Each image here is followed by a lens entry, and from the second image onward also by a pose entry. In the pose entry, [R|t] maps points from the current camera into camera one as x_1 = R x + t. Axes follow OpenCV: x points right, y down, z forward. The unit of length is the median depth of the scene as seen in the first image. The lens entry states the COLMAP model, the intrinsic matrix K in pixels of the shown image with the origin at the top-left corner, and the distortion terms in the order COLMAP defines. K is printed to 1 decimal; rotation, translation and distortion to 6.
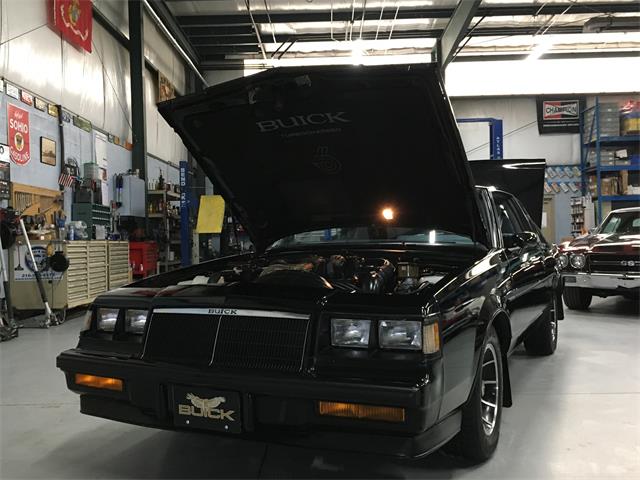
lens RADIAL K [[624.8, 0, 321.1], [0, 624.8, 235.8], [0, 0, 1]] dist [0.043787, 0.000000]
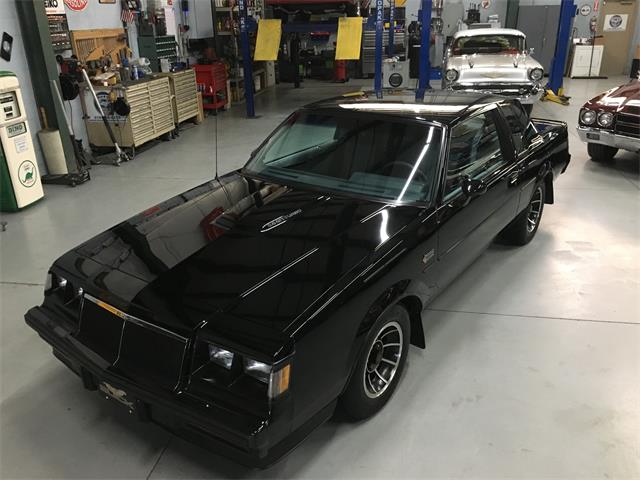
lens RADIAL K [[542.9, 0, 320.6], [0, 542.9, 237.3], [0, 0, 1]] dist [0.074859, -0.088968]
pose [[0.986375, 0.061970, -0.152394, 0.095362], [0.002376, 0.920876, 0.389848, -0.113811], [0.164495, -0.384898, 0.908182, 0.054705]]
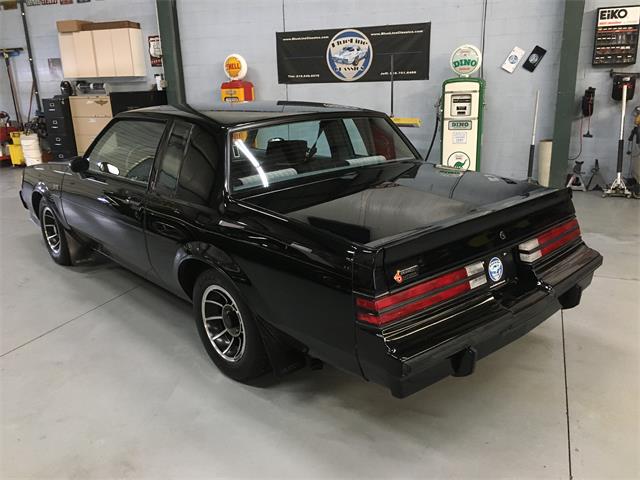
lens RADIAL K [[542.9, 0, 316.8], [0, 542.9, 239.0], [0, 0, 1]] dist [0.074859, -0.088968]
pose [[-0.377437, 0.288791, -0.879853, 0.469299], [0.041021, 0.954410, 0.295666, -0.062166], [0.925126, 0.075503, -0.372076, 0.772936]]
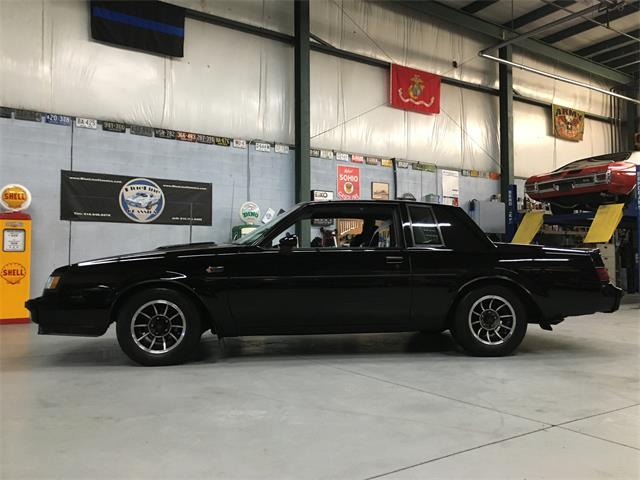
lens RADIAL K [[542.9, 0, 318.6], [0, 542.9, 237.4], [0, 0, 1]] dist [0.074859, -0.088968]
pose [[0.549789, -0.024003, -0.834959, 0.569085], [-0.002688, 0.999531, -0.030504, 0.015484], [0.835299, 0.019015, 0.549466, 0.178698]]
